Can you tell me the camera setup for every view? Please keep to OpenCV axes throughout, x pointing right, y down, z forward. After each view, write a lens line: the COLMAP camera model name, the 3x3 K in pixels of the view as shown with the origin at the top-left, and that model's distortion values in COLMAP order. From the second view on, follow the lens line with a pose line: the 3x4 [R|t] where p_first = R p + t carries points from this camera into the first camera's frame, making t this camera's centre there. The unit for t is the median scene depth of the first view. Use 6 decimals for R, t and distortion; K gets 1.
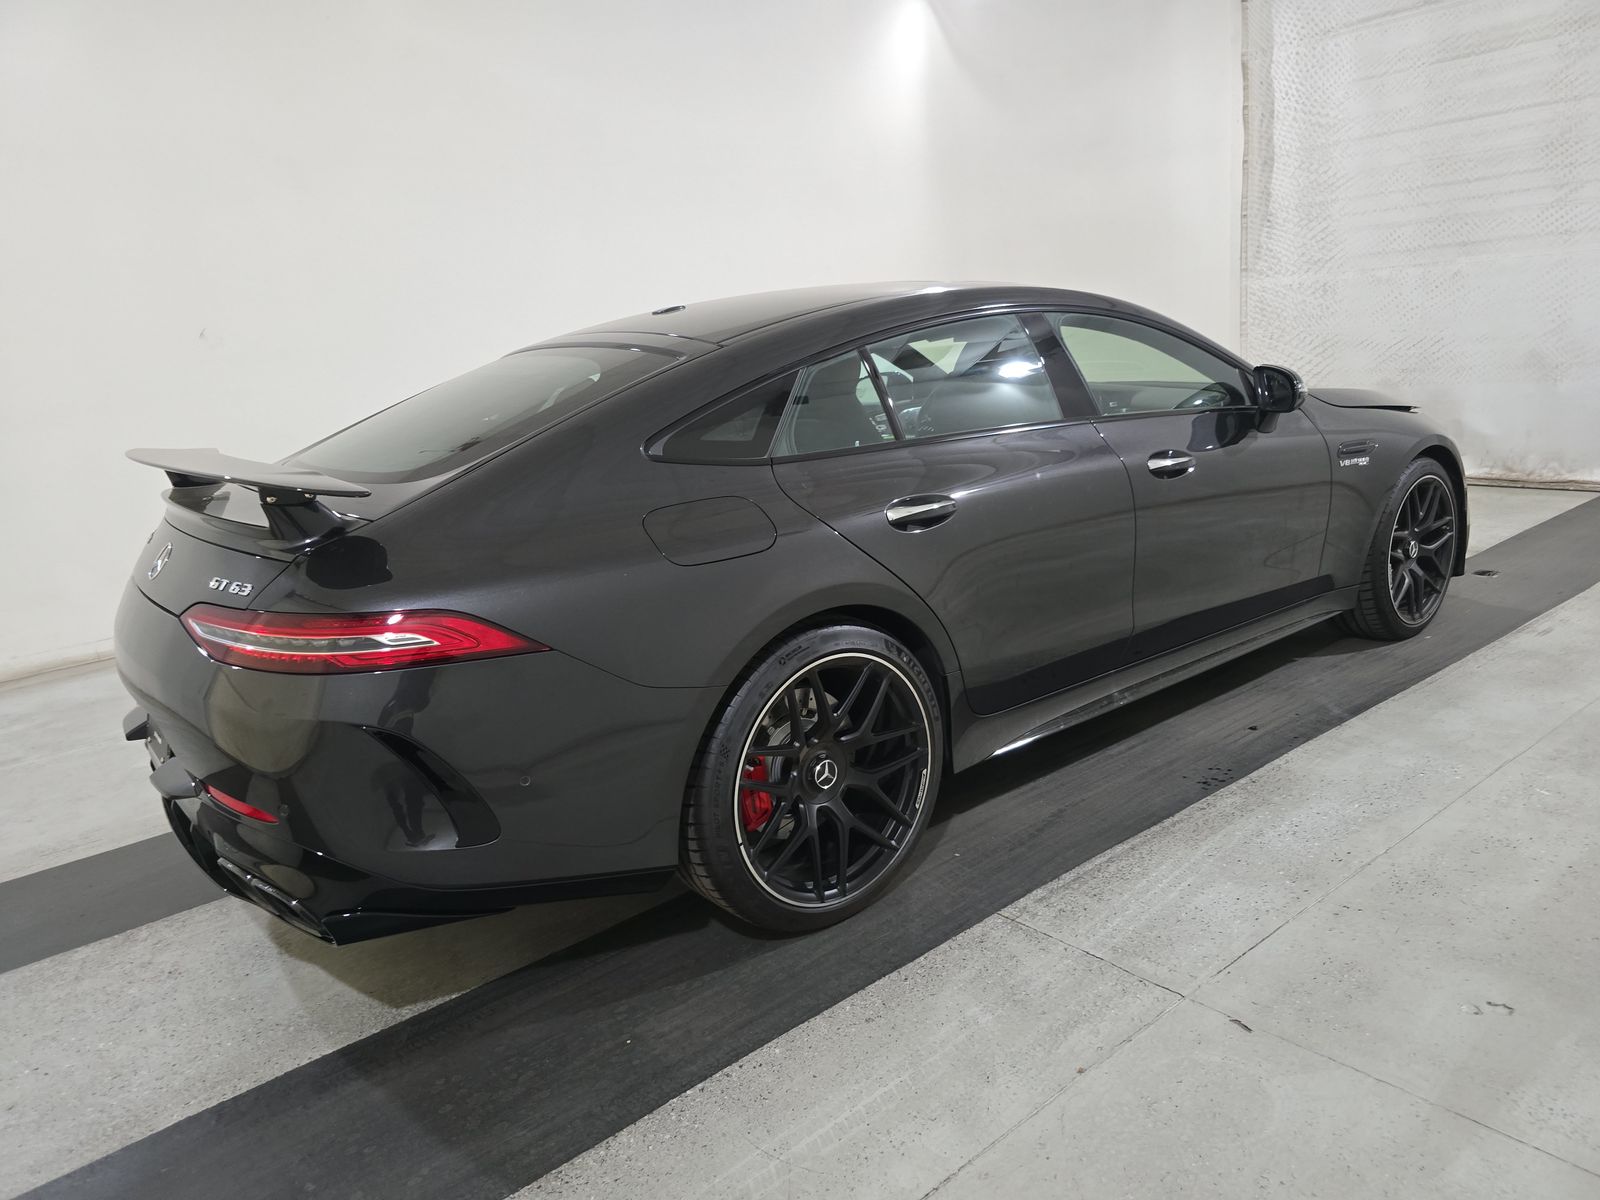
lens RADIAL K [[1053.4, 0, 800.0], [0, 1053.4, 600.0], [0, 0, 1]] dist [0.078999, -0.050201]
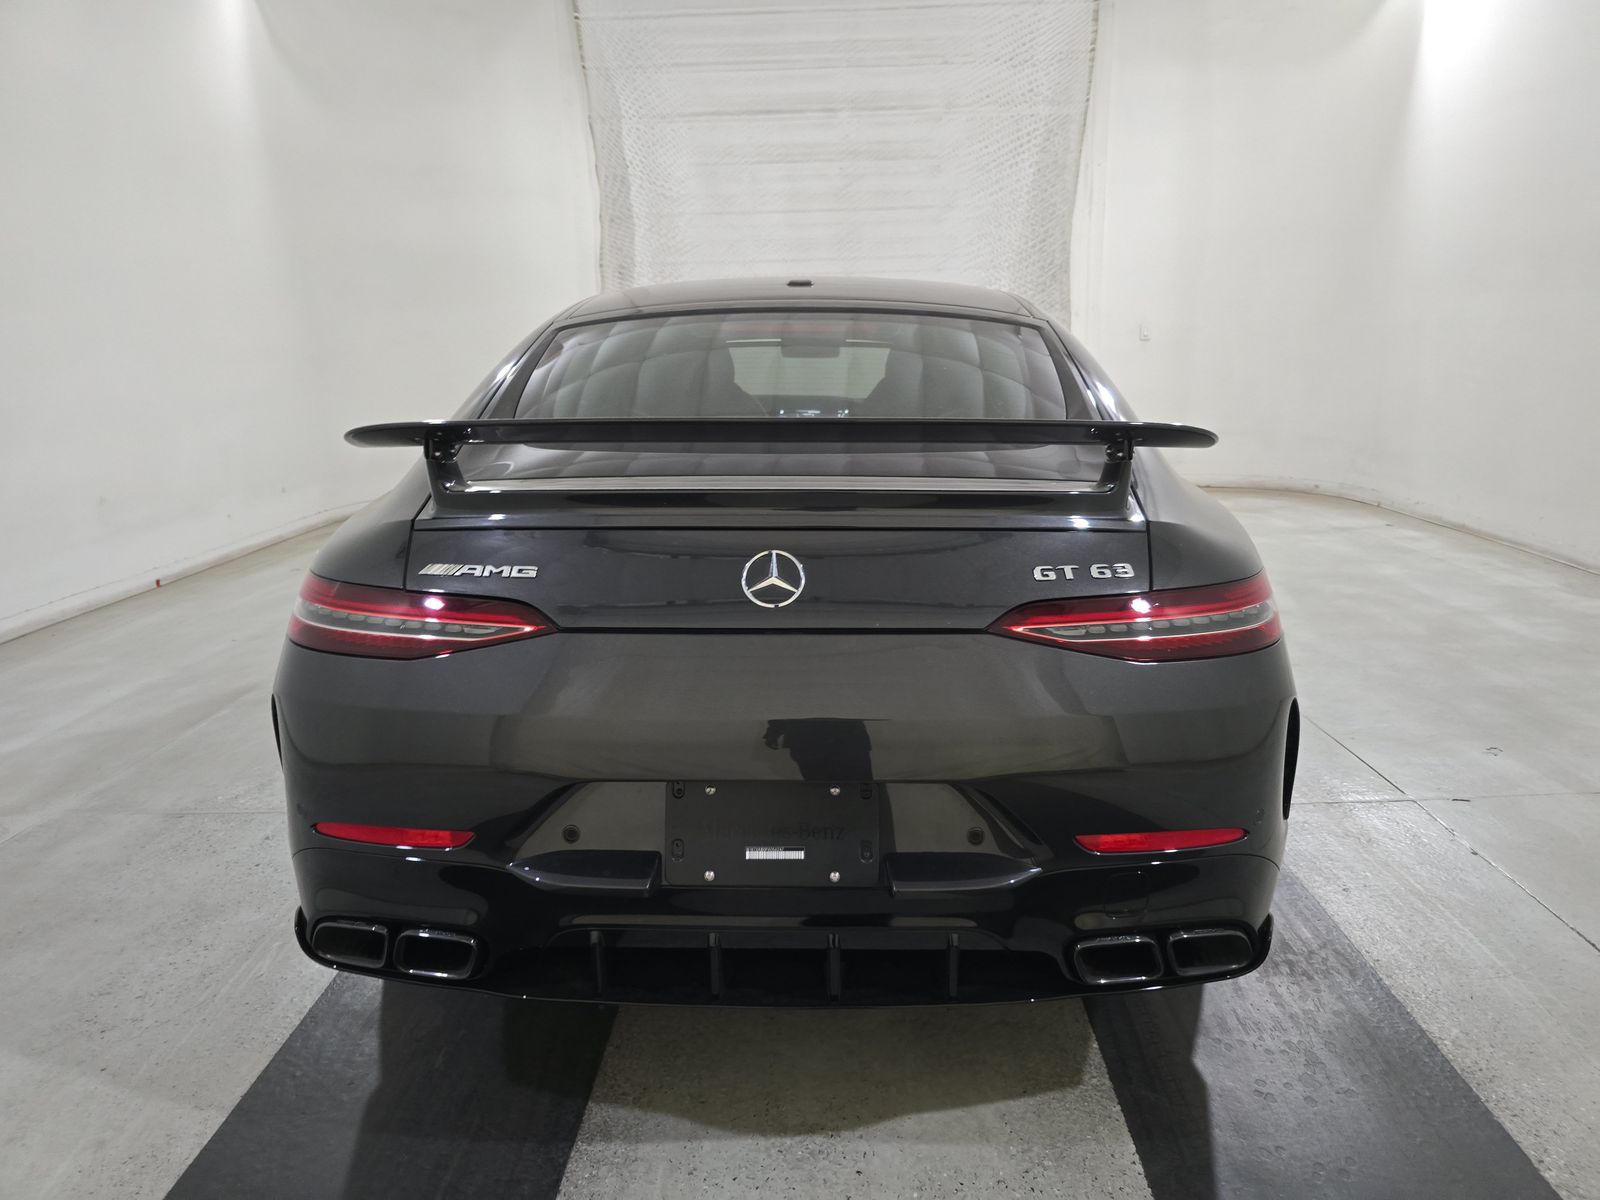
lens RADIAL K [[1074.3, 0, 810.2], [0, 1074.3, 598.6], [0, 0, 1]] dist [0.062929, -0.058126]
pose [[0.642581, -0.114954, 0.757545, -0.395736], [0.162966, 0.986565, 0.011472, -0.007161], [-0.748686, 0.116083, 0.652682, 0.212301]]
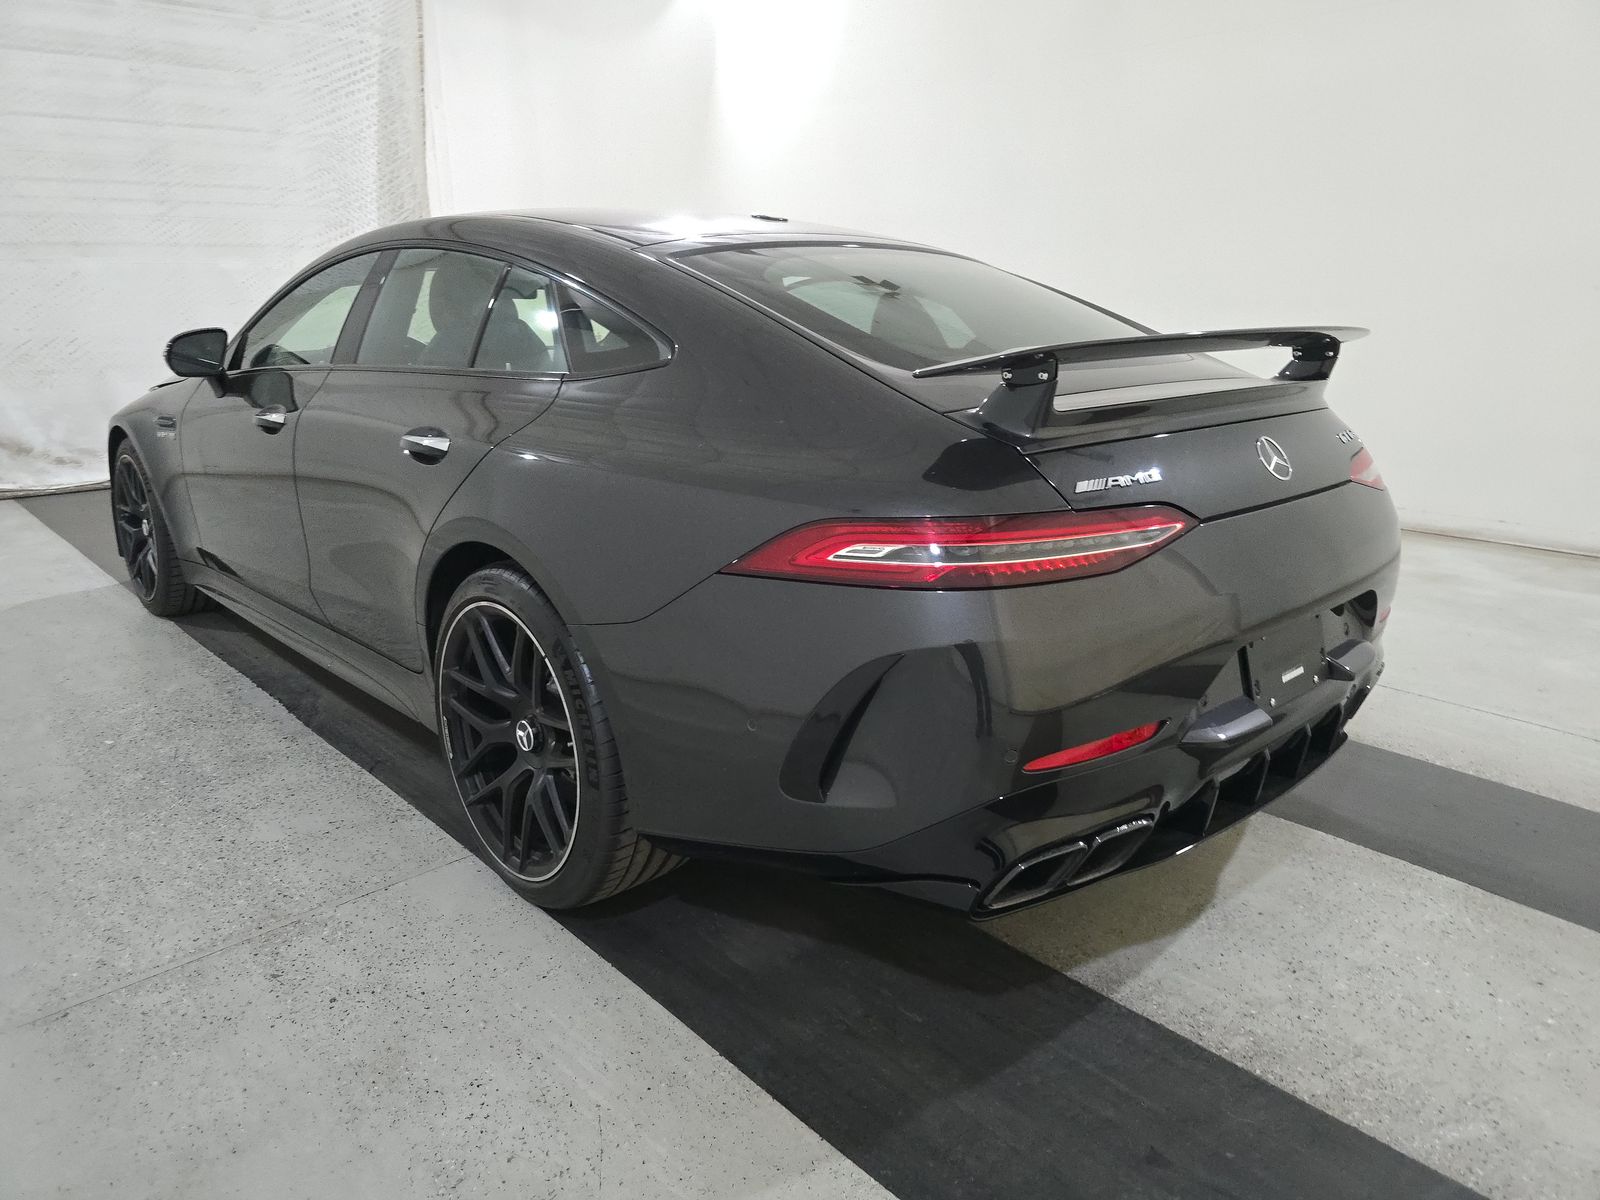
lens RADIAL K [[1074.3, 0, 810.2], [0, 1074.3, 598.6], [0, 0, 1]] dist [0.062929, -0.058126]
pose [[-0.079546, -0.202962, 0.975950, -0.510565], [0.265350, 0.939417, 0.216992, -0.072310], [-0.960865, 0.276229, -0.020871, 0.511546]]
